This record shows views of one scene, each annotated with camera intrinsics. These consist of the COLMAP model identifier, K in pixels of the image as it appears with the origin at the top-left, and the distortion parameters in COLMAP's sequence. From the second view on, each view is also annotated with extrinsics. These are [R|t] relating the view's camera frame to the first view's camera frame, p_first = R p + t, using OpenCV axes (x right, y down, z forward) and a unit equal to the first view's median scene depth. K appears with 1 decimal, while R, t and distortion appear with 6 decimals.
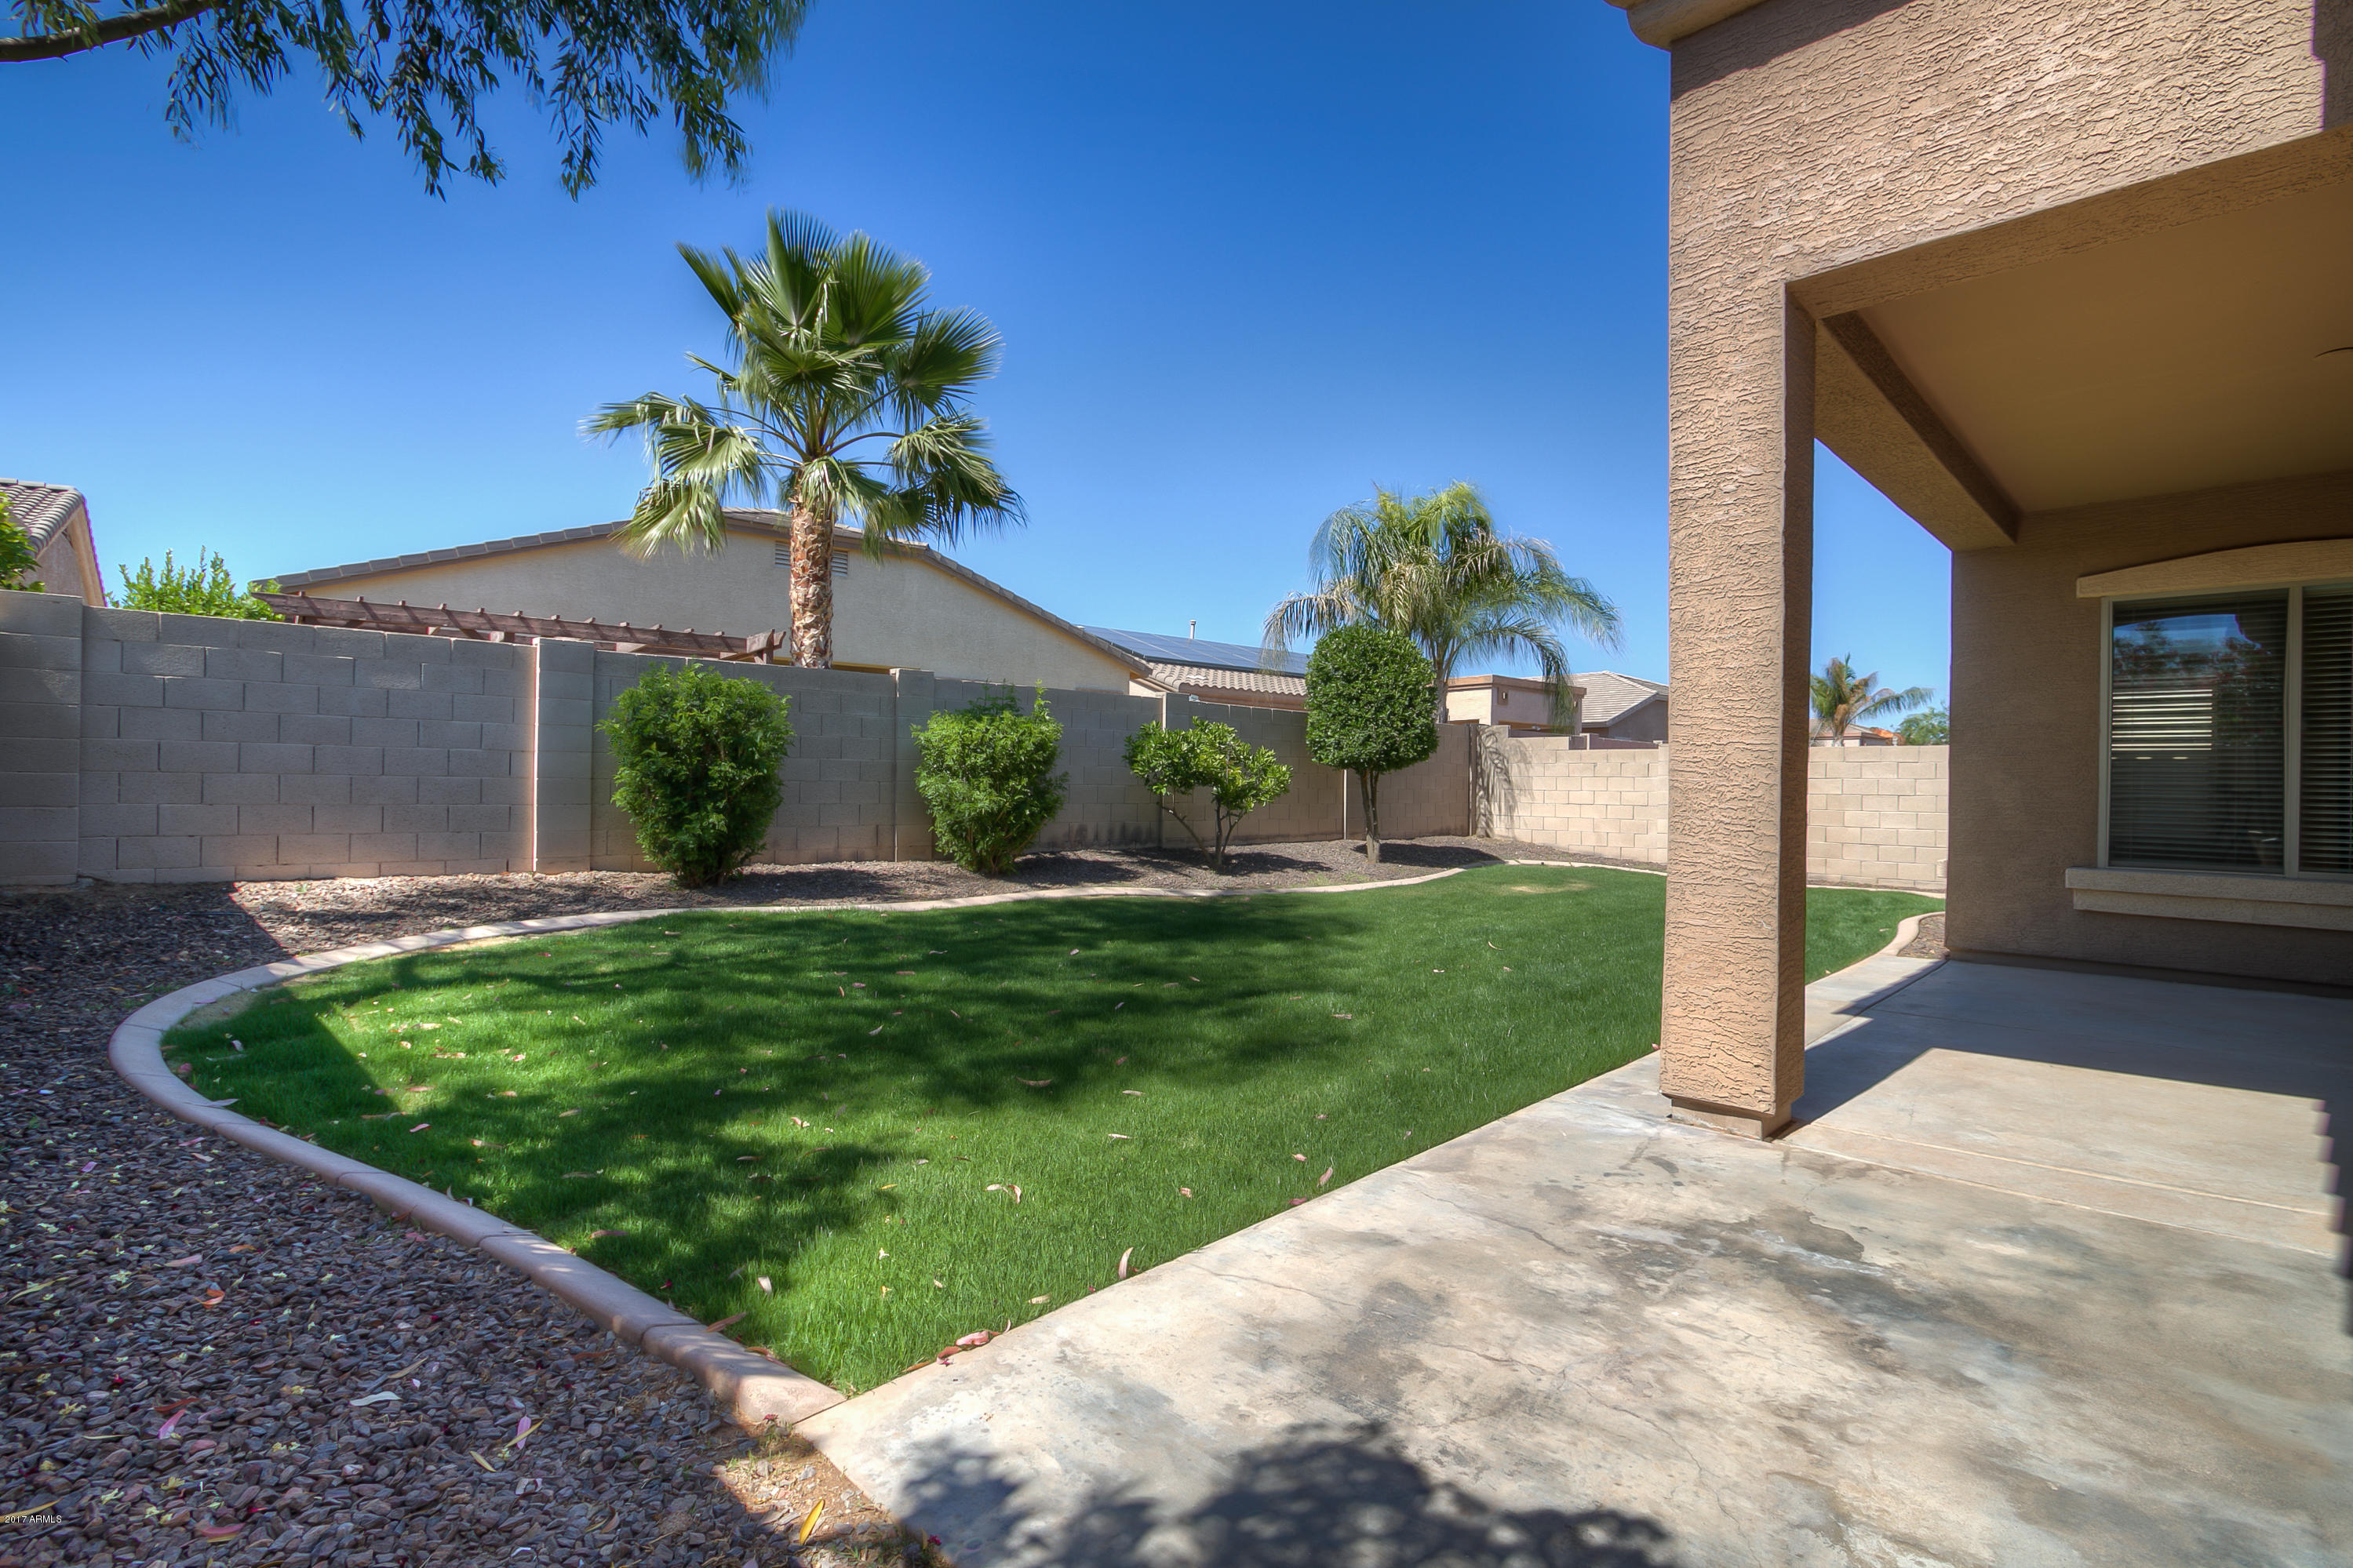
lens RADIAL K [[1077.9, 0, 1187.2], [0, 1077.9, 789.1], [0, 0, 1]] dist [-0.003558, 0.001427]
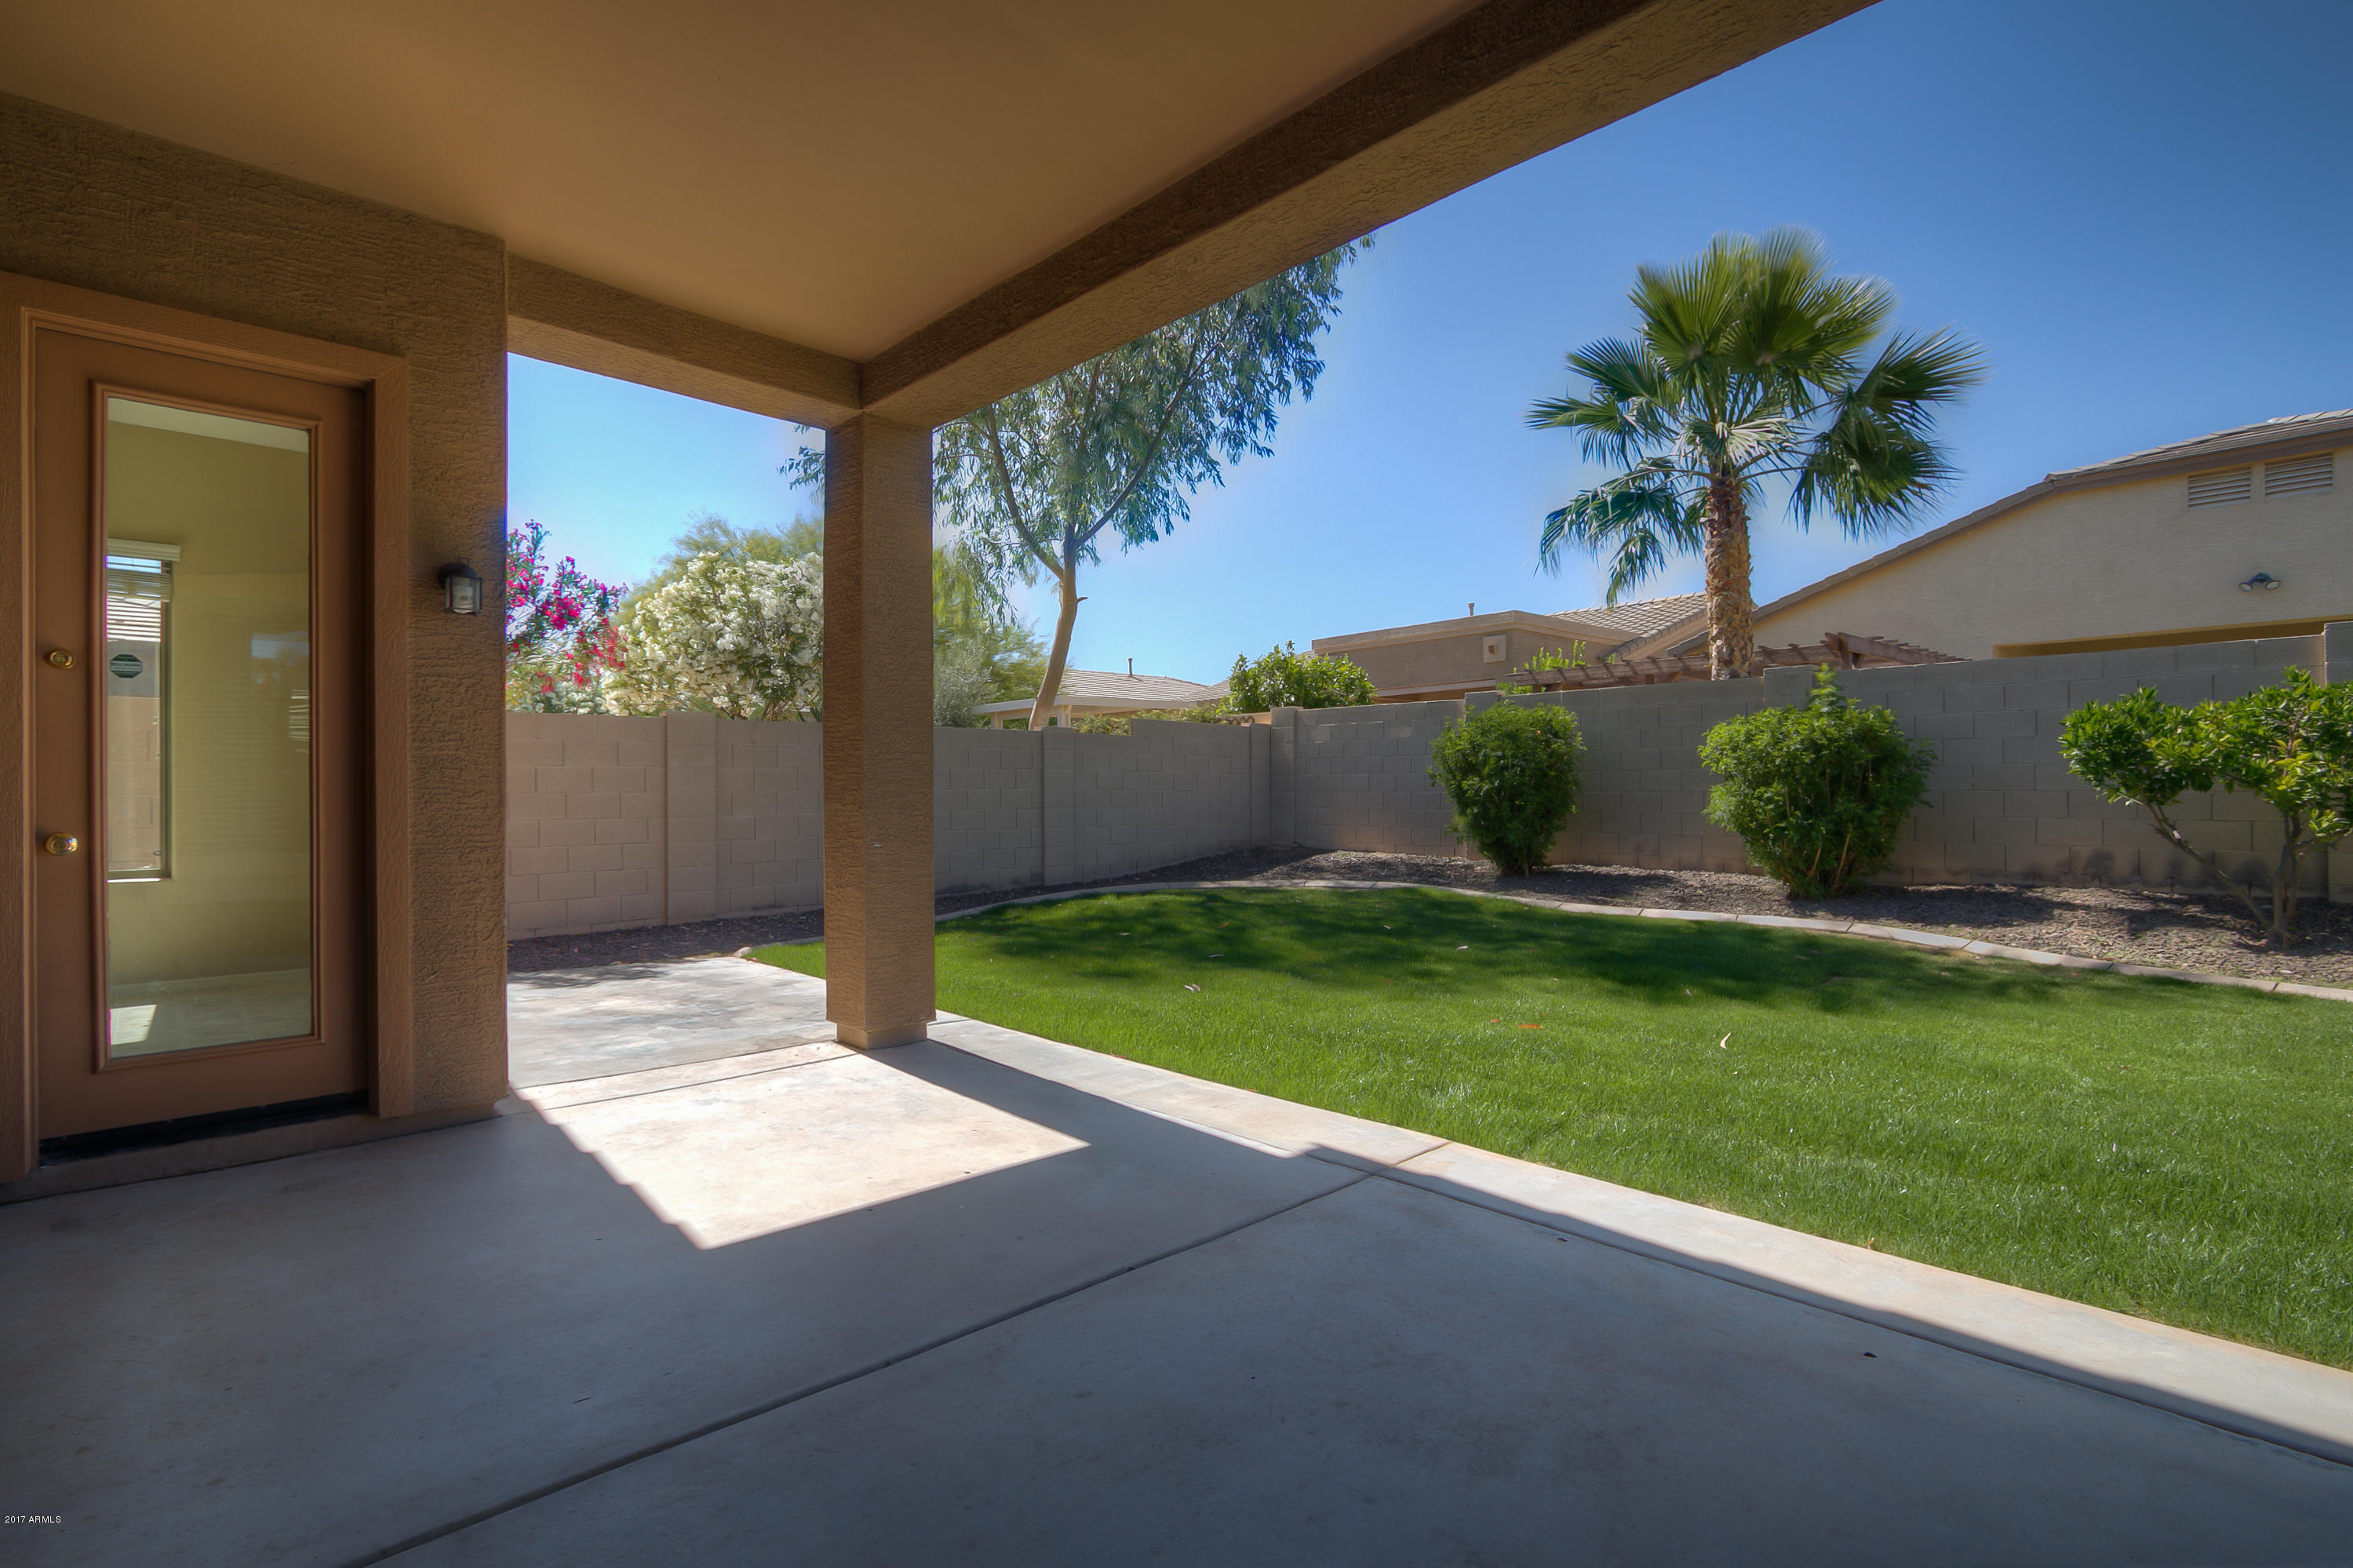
lens RADIAL K [[1077.9, 0, 1168.4], [0, 1077.9, 790.8], [0, 0, 1]] dist [-0.003558, 0.001427]
pose [[-0.024406, -0.014518, -0.999597, 0.577230], [-0.003818, 0.999889, -0.014429, 0.007801], [0.999695, 0.003464, -0.024458, 0.436318]]
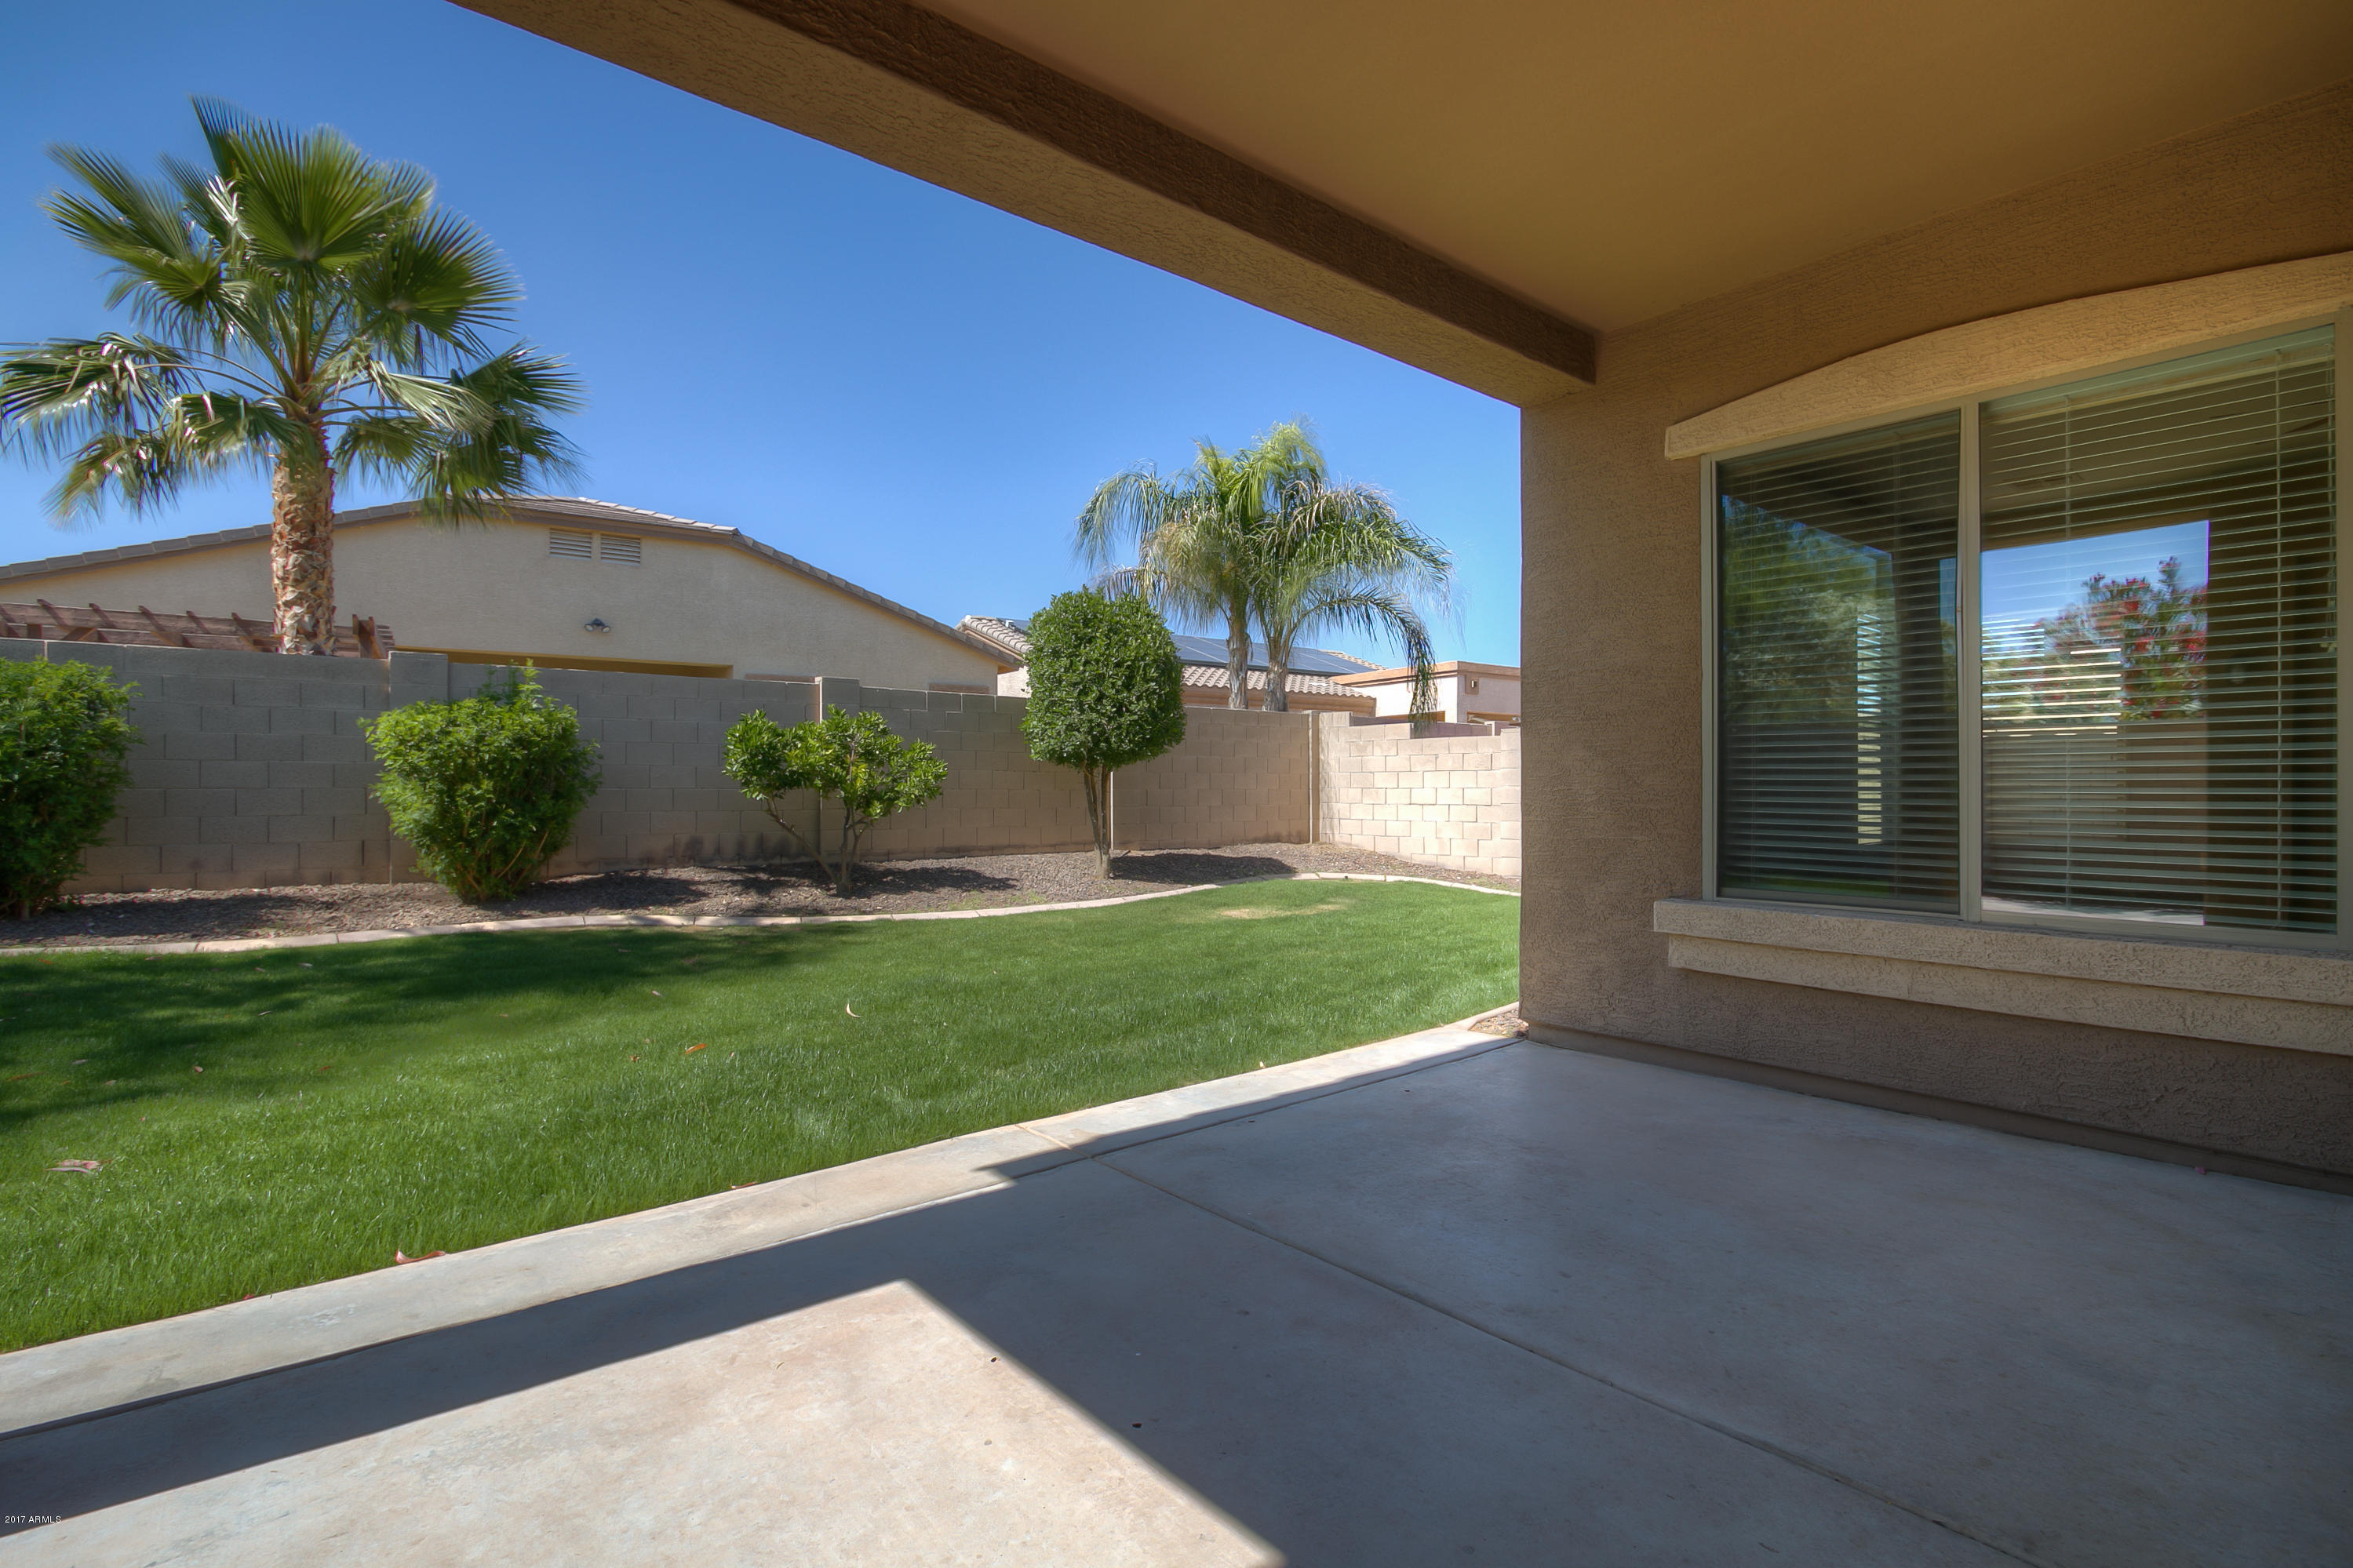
lens RADIAL K [[1077.9, 0, 1172.3], [0, 1077.9, 800.0], [0, 0, 1]] dist [-0.003558, 0.001427]
pose [[0.993132, -0.012272, -0.116357, 0.364960], [0.012852, 0.999908, 0.004237, 0.006077], [0.116295, -0.005703, 0.993198, 0.211619]]
